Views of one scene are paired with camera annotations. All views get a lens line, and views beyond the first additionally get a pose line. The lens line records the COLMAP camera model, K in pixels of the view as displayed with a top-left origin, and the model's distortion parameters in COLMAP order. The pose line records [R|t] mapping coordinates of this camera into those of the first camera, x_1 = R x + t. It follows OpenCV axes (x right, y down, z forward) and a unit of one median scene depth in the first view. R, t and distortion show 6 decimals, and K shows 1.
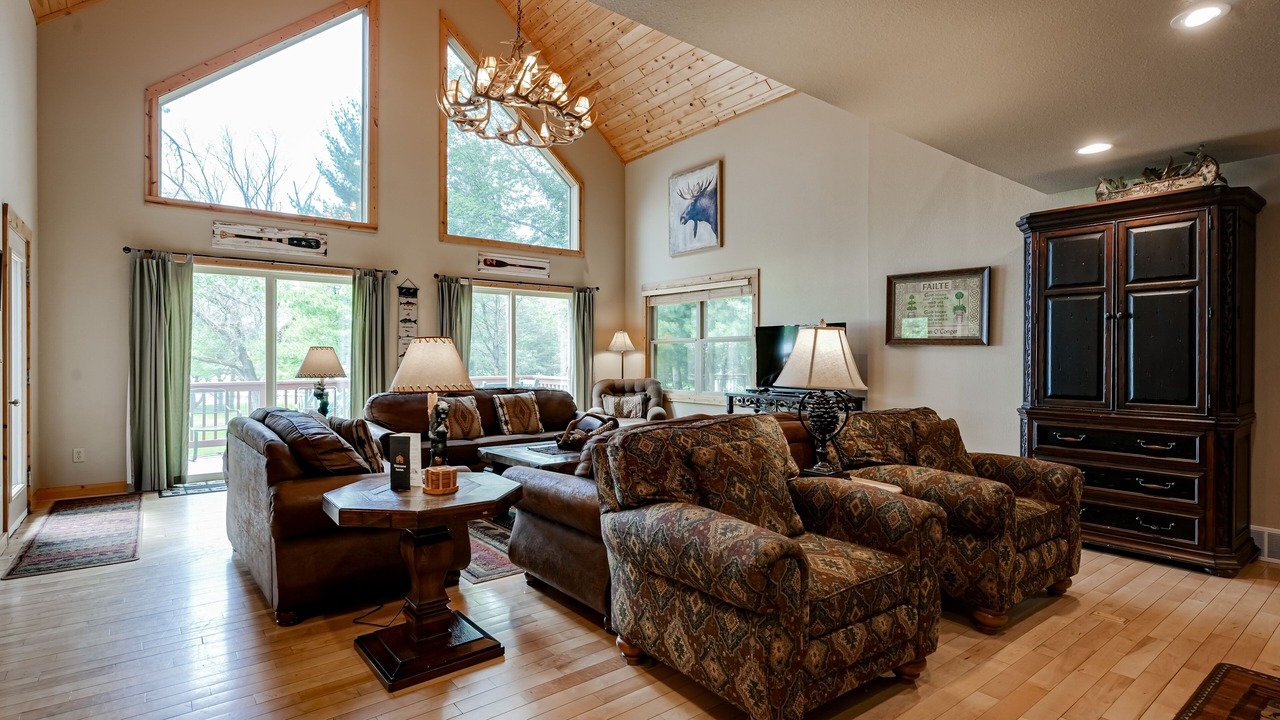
lens RADIAL K [[608.3, 0, 637.4], [0, 608.3, 357.9], [0, 0, 1]] dist [-0.001804, 0.000408]
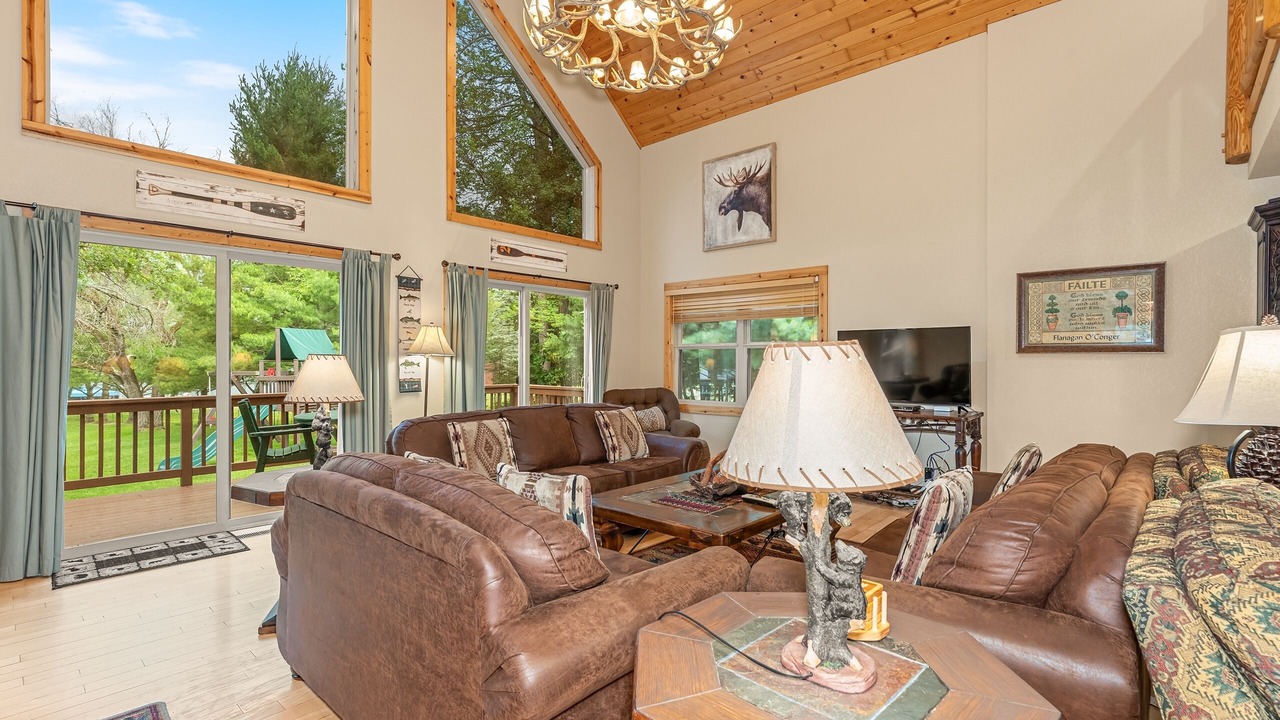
lens RADIAL K [[568.0, 0, 642.0], [0, 568.0, 365.6], [0, 0, 1]] dist [-0.003902, -0.000433]
pose [[0.985172, -0.003072, 0.171542, -0.207775], [0.001856, 0.999972, 0.007250, -0.007198], [-0.171559, -0.006824, 0.985150, 0.230326]]
